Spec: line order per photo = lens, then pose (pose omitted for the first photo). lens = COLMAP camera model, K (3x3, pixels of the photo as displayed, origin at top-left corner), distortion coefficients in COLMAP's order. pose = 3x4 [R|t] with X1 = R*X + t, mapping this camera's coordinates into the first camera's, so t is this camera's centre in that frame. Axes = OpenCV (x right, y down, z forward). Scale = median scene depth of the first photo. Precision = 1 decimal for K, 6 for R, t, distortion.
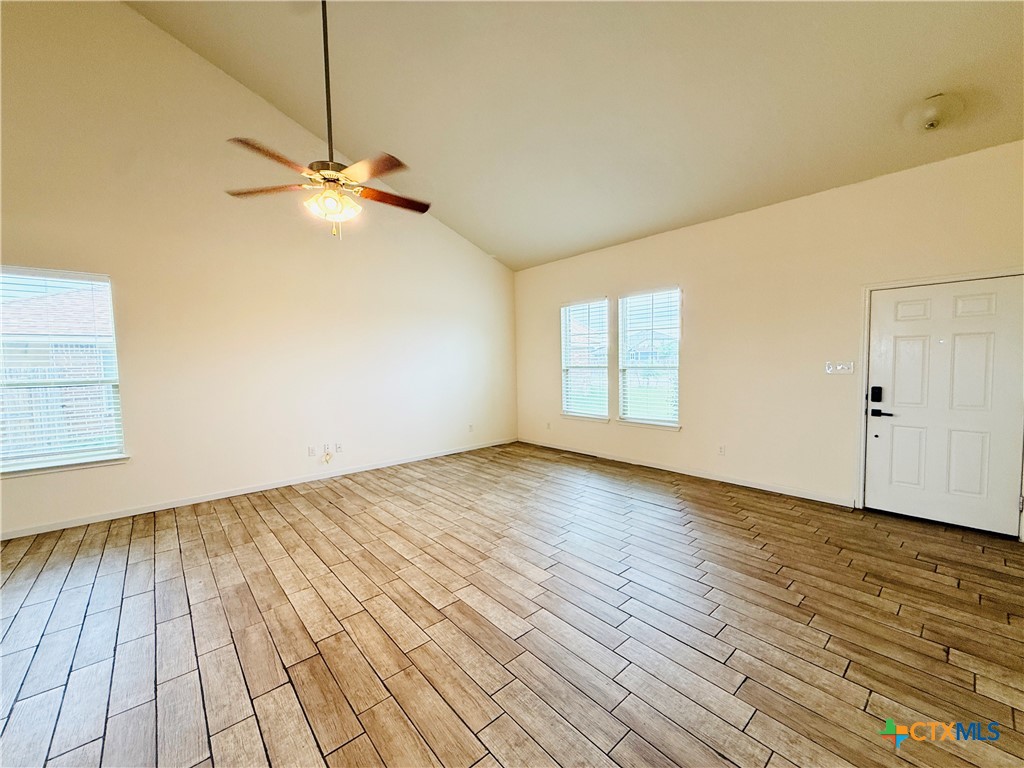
lens RADIAL K [[410.2, 0, 507.2], [0, 410.2, 385.6], [0, 0, 1]] dist [0.002947, 0.000154]
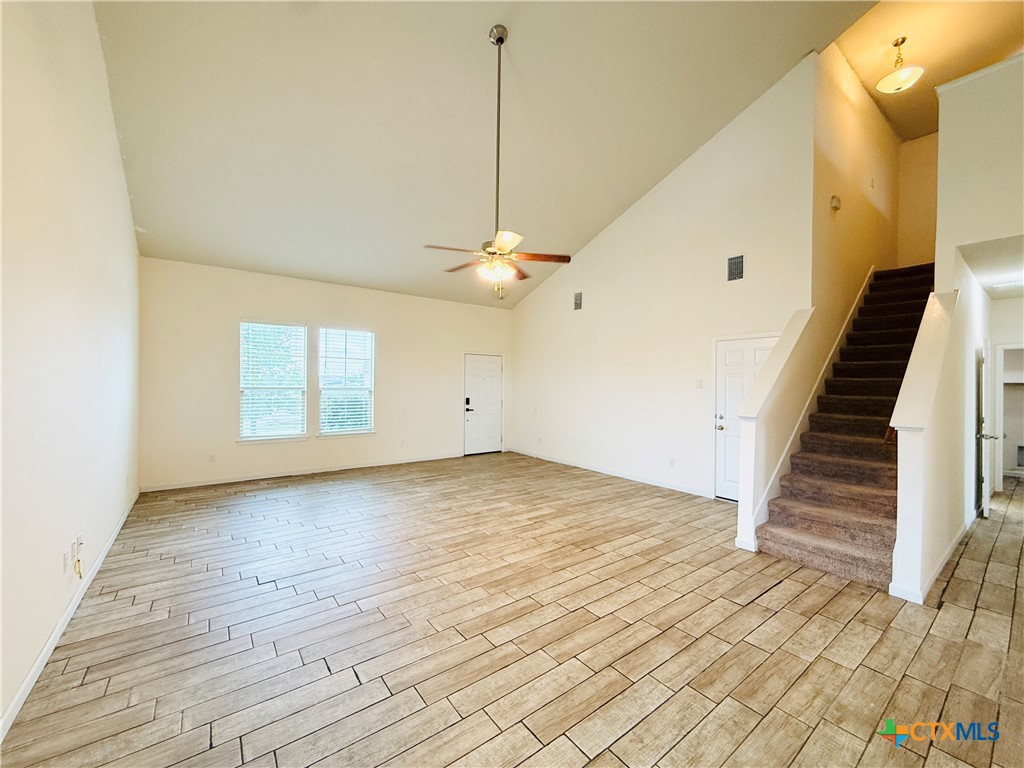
lens RADIAL K [[410.2, 0, 506.1], [0, 410.2, 384.8], [0, 0, 1]] dist [0.002947, 0.000154]
pose [[0.078794, 0.011684, 0.996822, -1.516565], [0.042843, 0.998968, -0.015096, -0.029991], [-0.995970, 0.043896, 0.078213, 0.730866]]
